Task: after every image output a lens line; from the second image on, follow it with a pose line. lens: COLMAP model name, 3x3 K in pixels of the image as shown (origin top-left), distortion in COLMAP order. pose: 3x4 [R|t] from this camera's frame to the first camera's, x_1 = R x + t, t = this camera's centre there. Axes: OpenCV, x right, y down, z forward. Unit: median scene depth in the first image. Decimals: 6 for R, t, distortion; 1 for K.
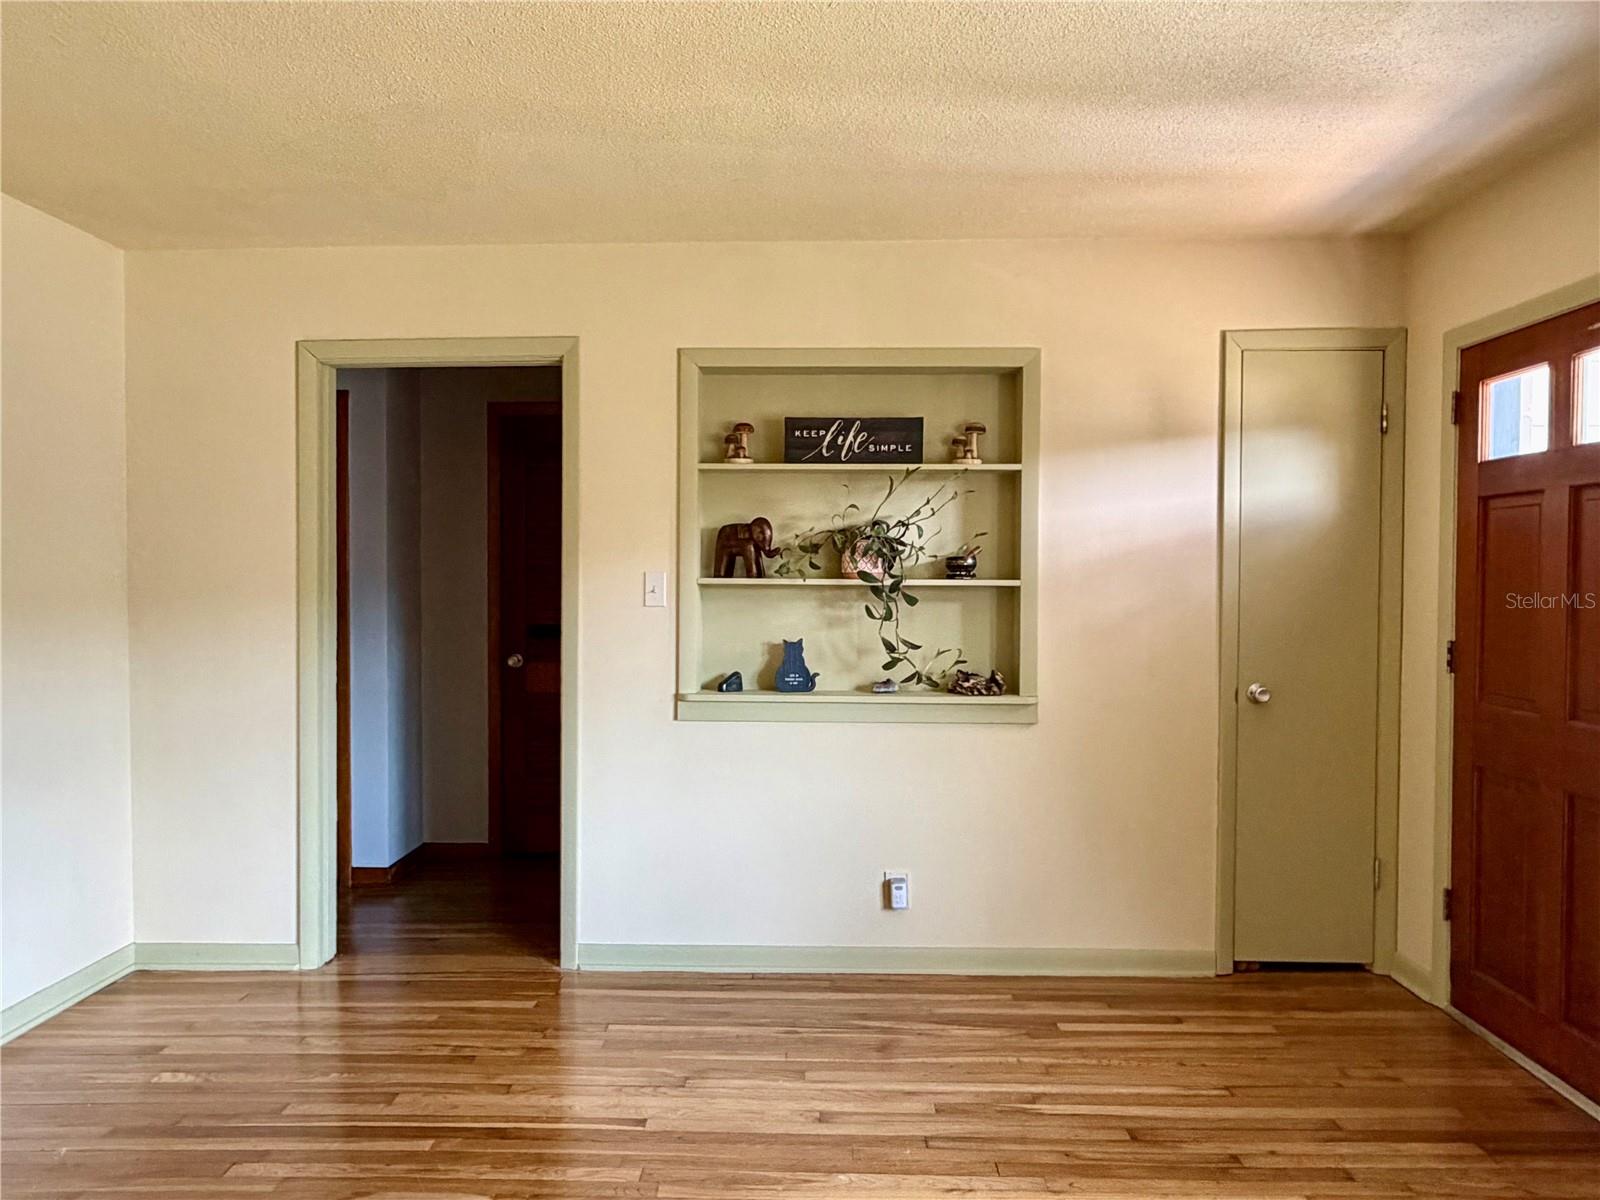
lens RADIAL K [[1126.8, 0, 800.0], [0, 1126.8, 600.0], [0, 0, 1]] dist [-0.001804, -0.000989]
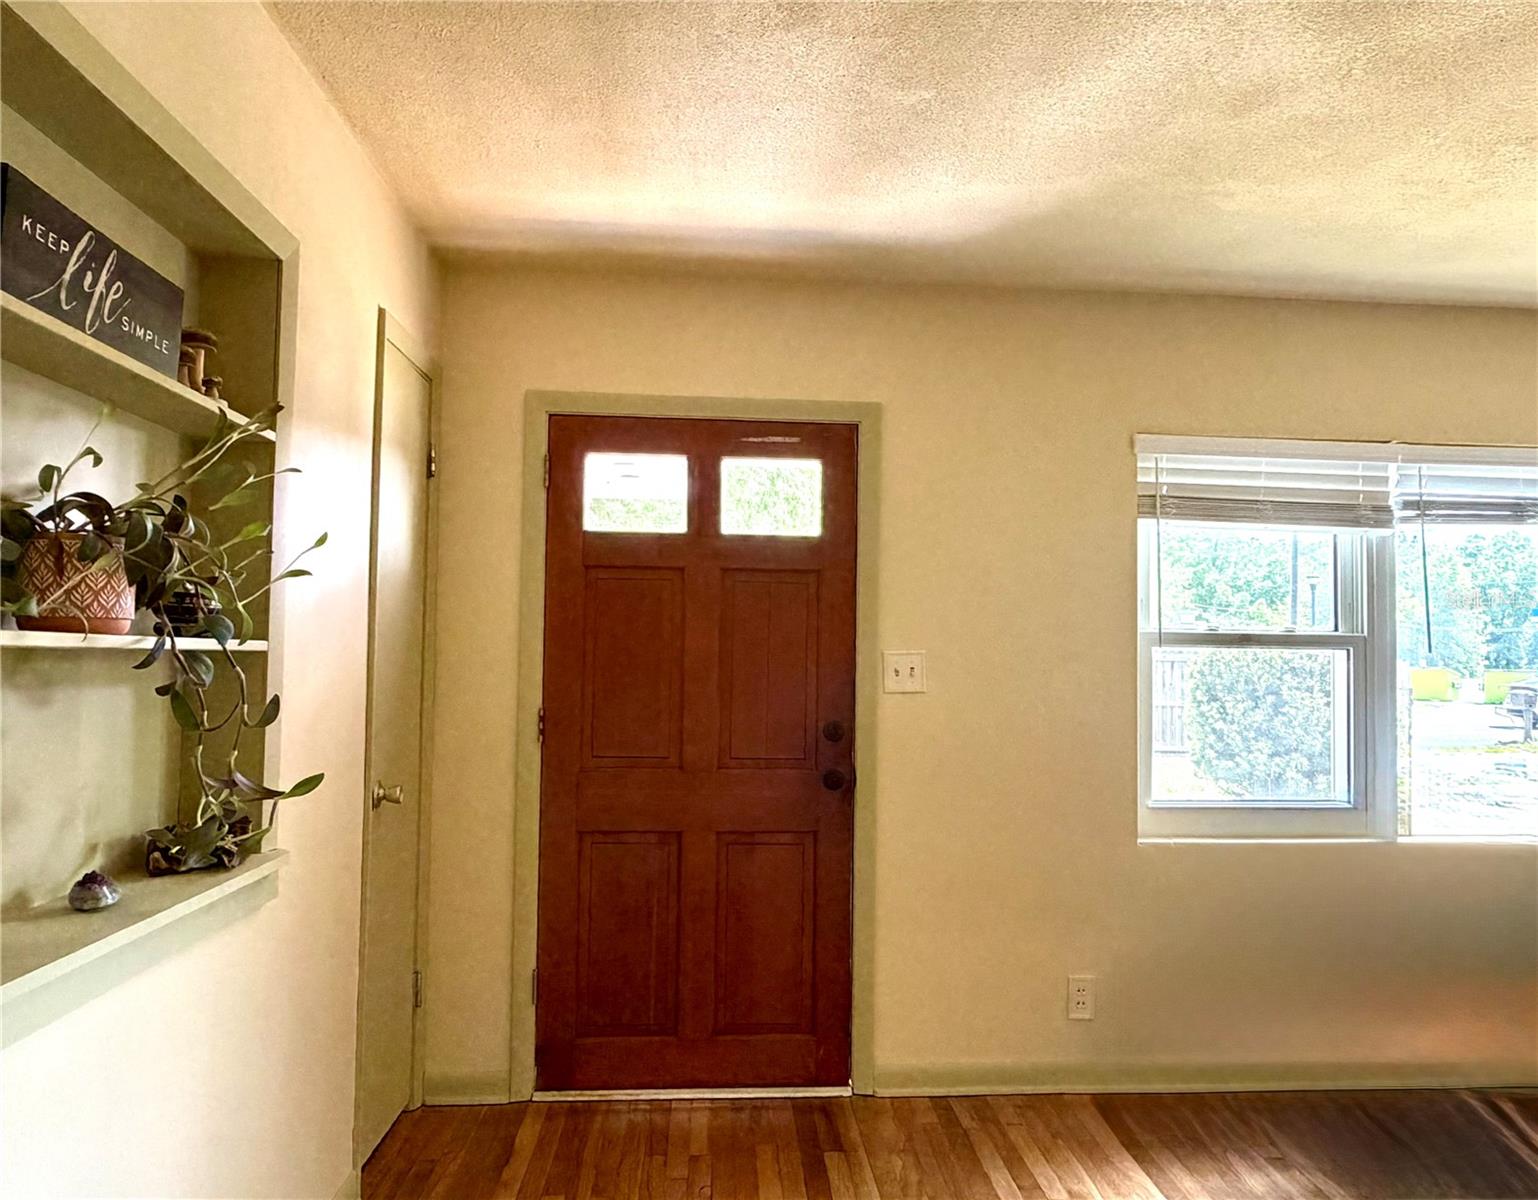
lens RADIAL K [[1128.0, 0, 806.8], [0, 1128.0, 612.5], [0, 0, 1]] dist [0.000218, 0.002289]
pose [[-0.095850, 0.035633, 0.994758, -0.379178], [0.008004, 0.999354, -0.035027, -0.009732], [-0.995364, 0.004605, -0.096073, 0.787827]]
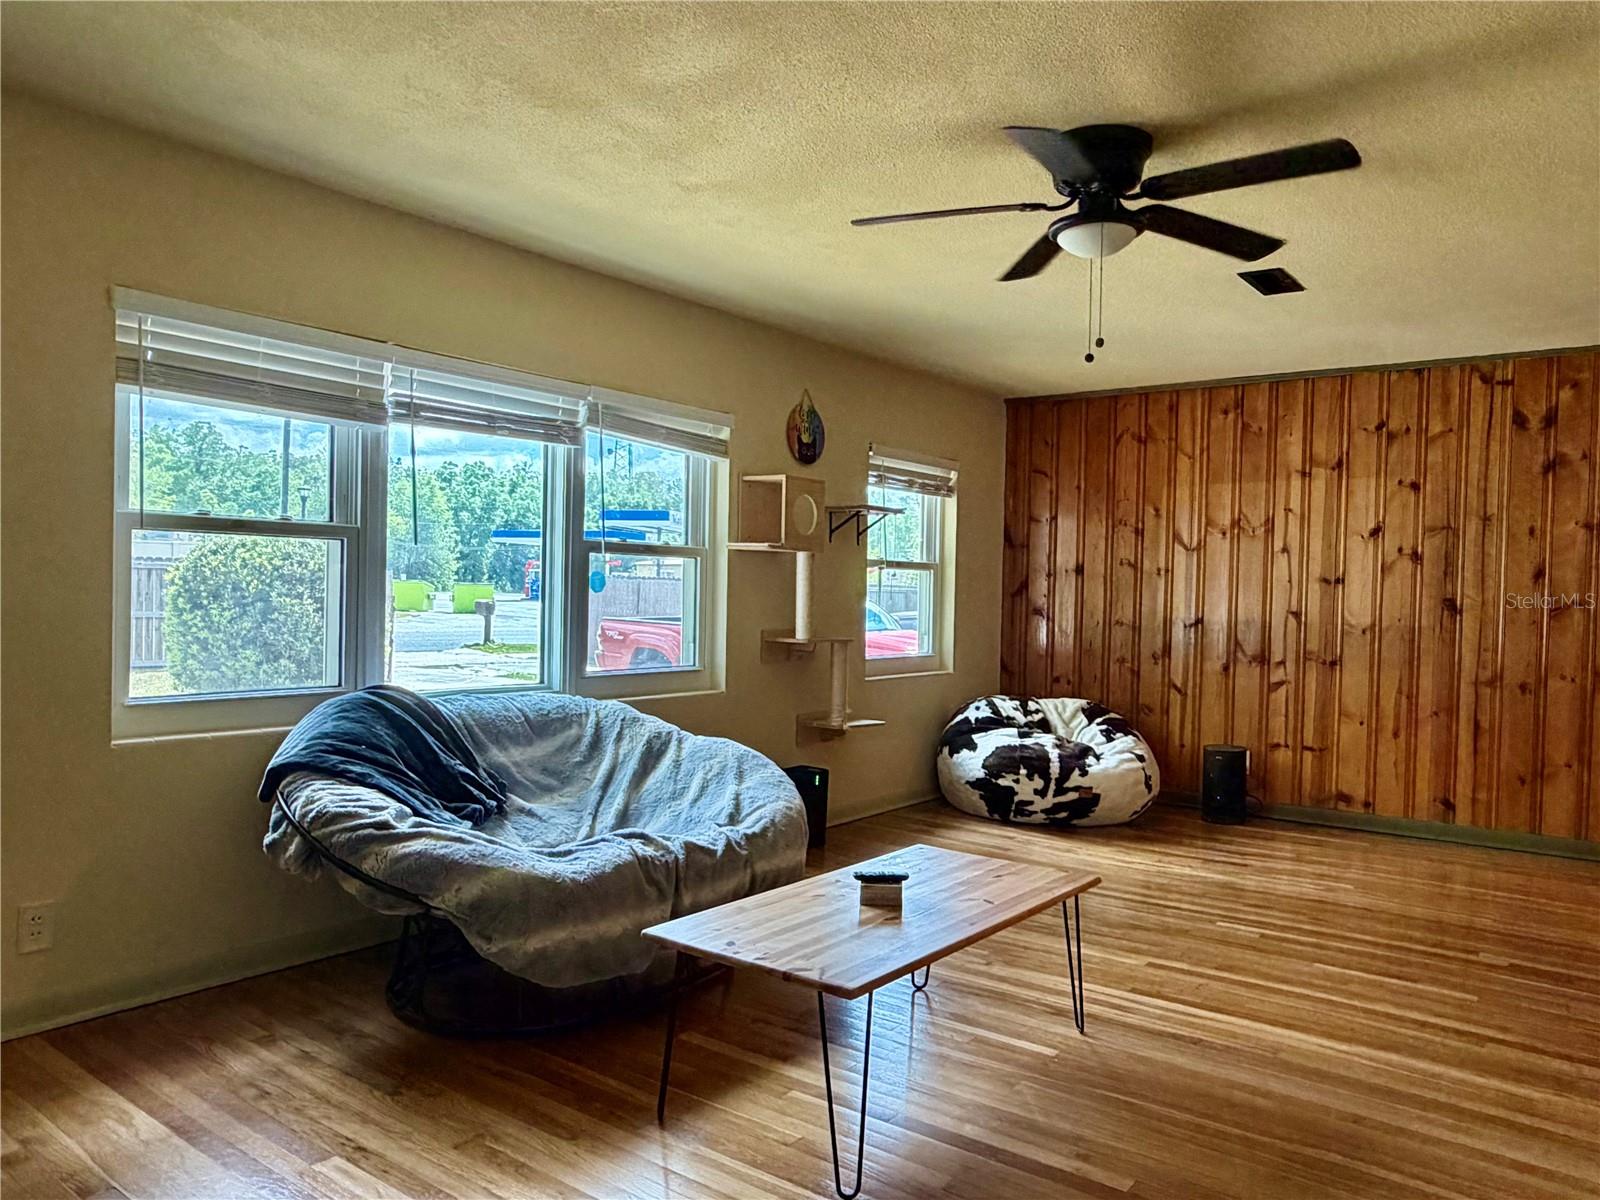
lens RADIAL K [[1126.8, 0, 800.0], [0, 1126.8, 600.0], [0, 0, 1]] dist [-0.001804, -0.000989]
pose [[-0.803883, -0.025747, 0.594230, -0.378350], [-0.010446, 0.999520, 0.029176, 0.011582], [-0.594695, 0.017246, -0.803766, 0.793451]]
